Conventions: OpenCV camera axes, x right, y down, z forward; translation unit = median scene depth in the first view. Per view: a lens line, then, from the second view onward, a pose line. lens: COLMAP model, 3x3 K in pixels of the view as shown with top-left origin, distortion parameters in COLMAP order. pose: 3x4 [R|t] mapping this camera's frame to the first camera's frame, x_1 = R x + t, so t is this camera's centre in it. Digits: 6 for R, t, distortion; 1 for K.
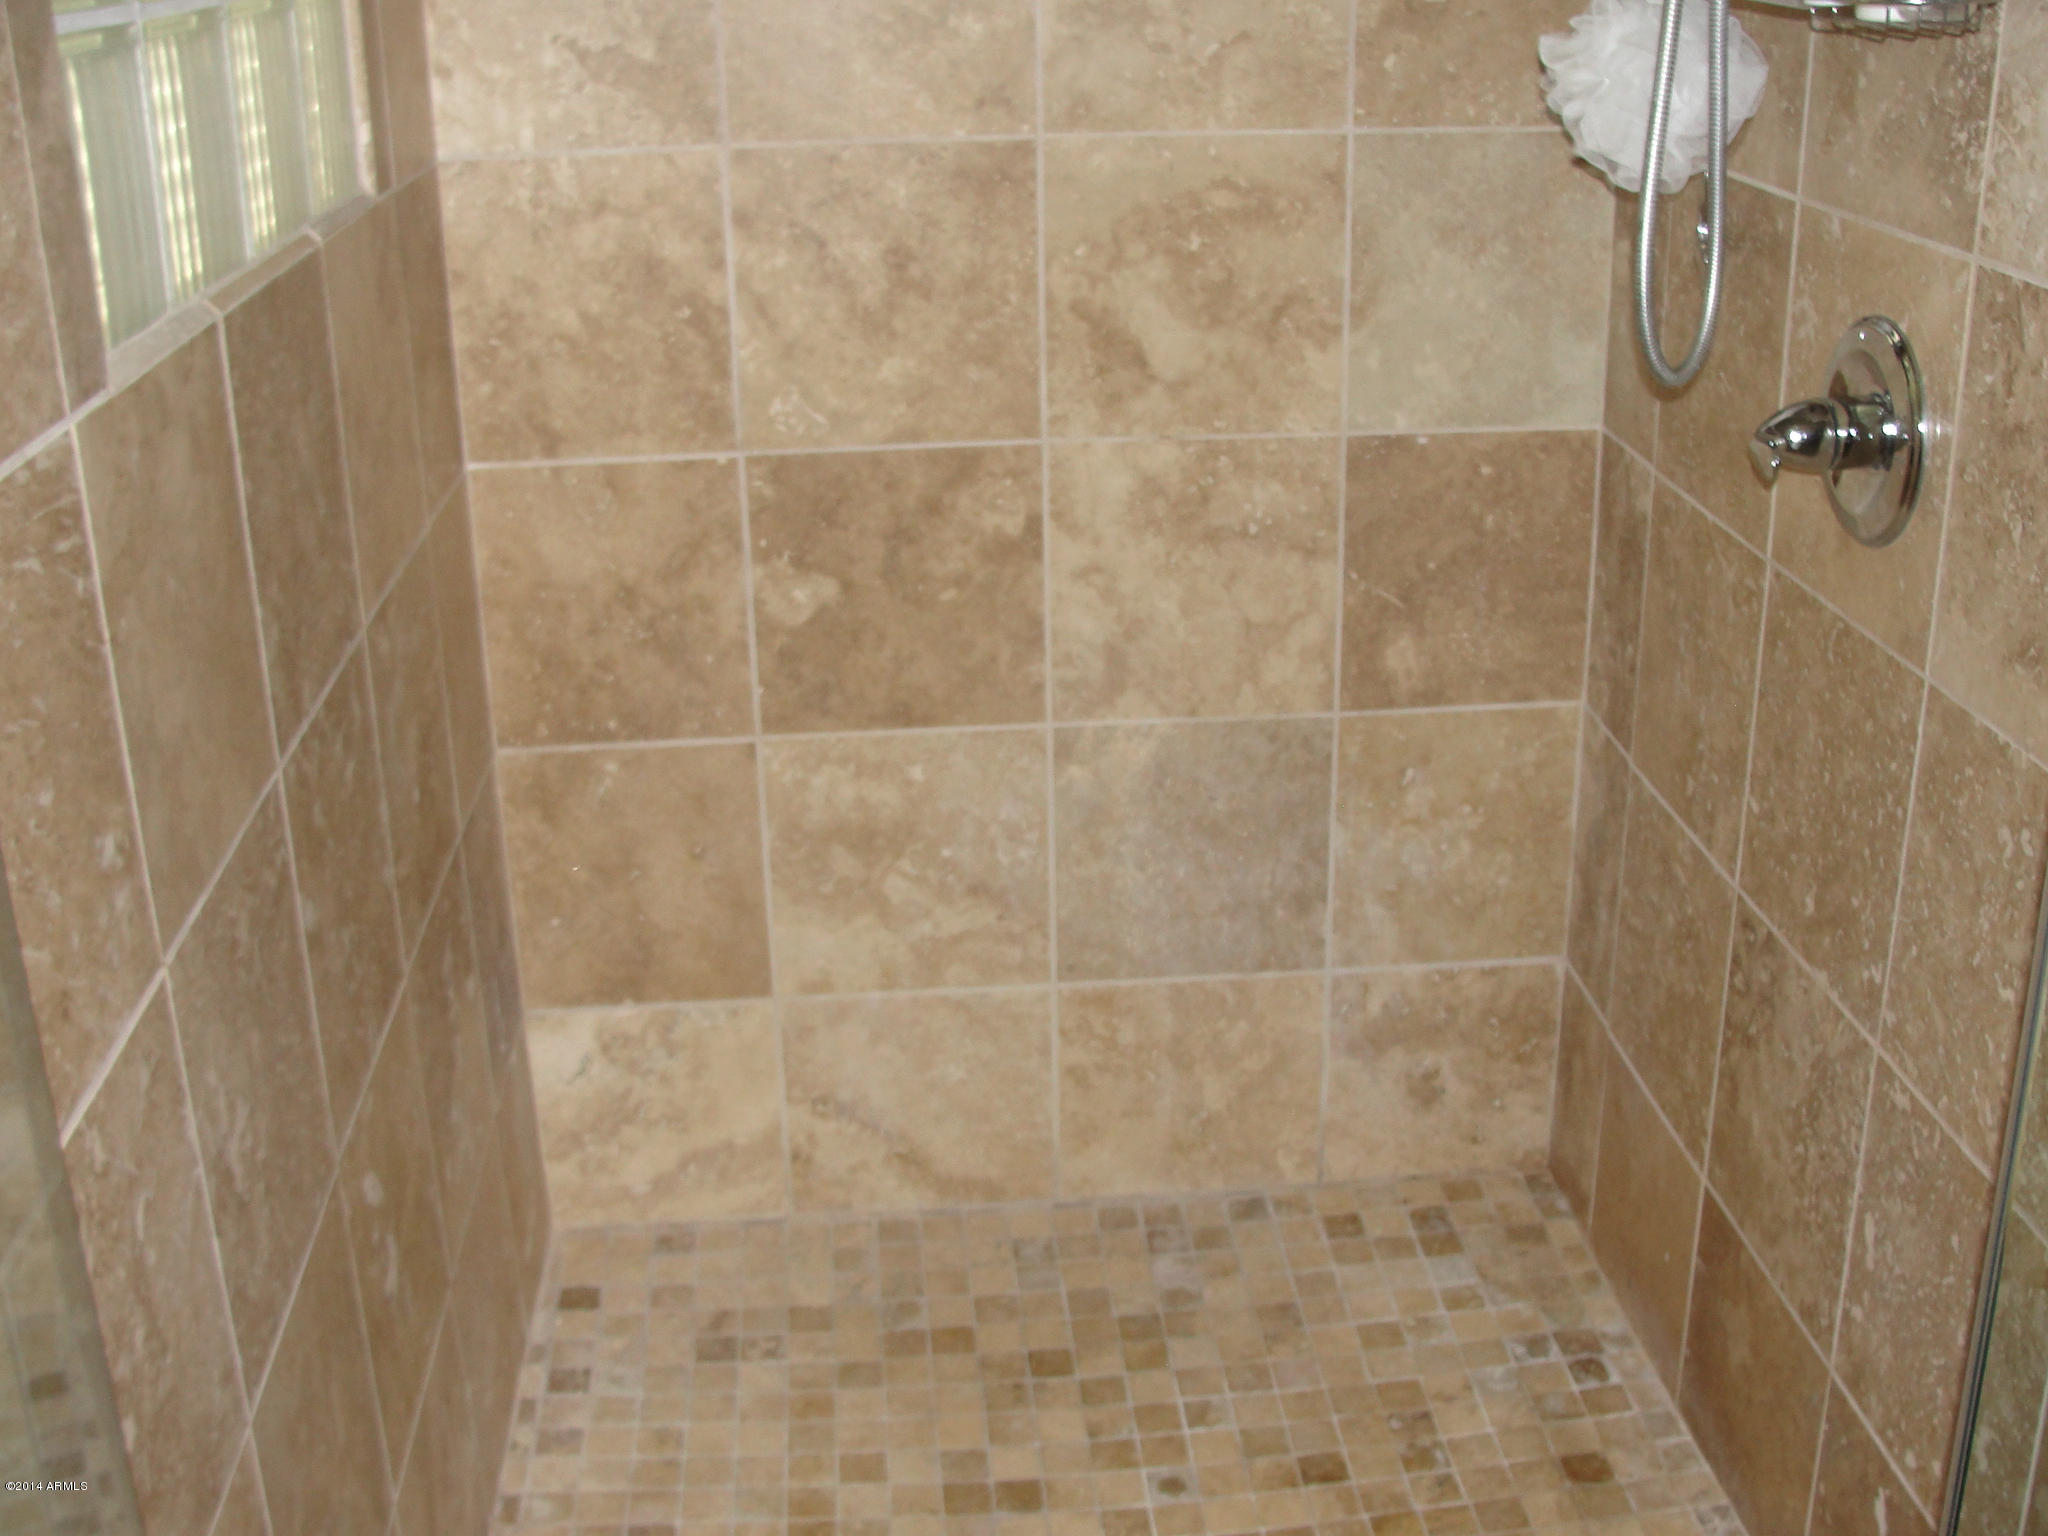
lens RADIAL K [[2287.1, 0, 1024.0], [0, 2287.1, 768.0], [0, 0, 1]] dist [-0.196394, 0.209364]
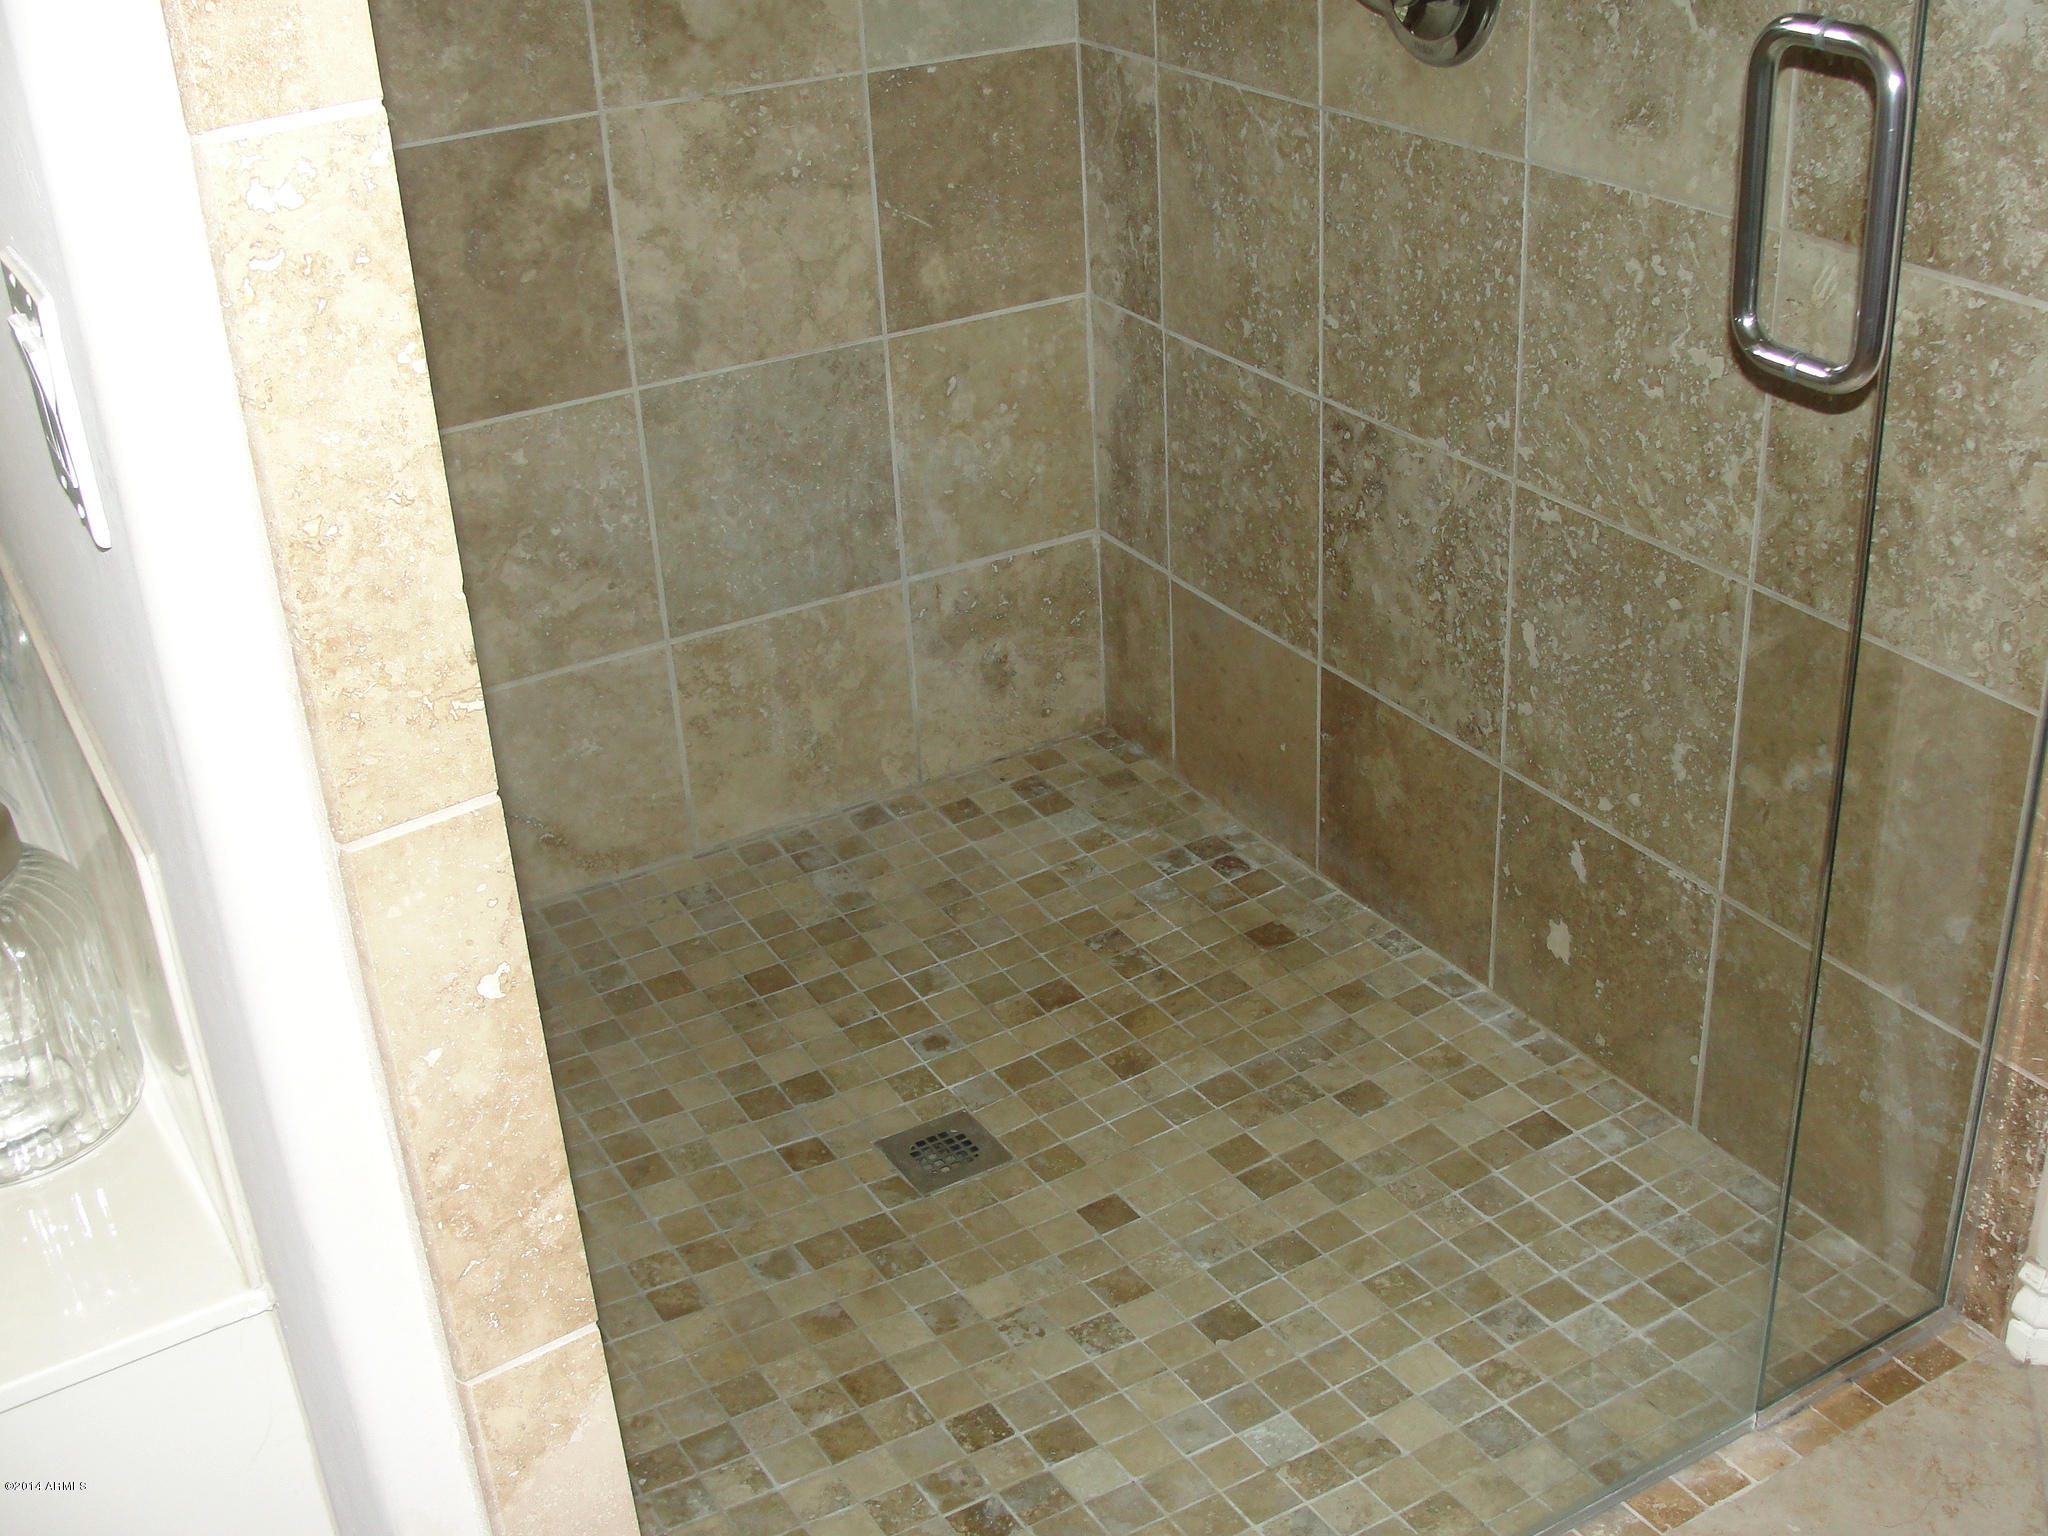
lens RADIAL K [[2287.1, 0, 1024.0], [0, 2287.1, 768.0], [0, 0, 1]] dist [-0.196394, 0.209364]
pose [[0.905808, -0.220134, 0.362013, -0.247552], [0.185240, 0.974203, 0.128901, 0.050960], [-0.381050, -0.049700, 0.923218, -0.029951]]
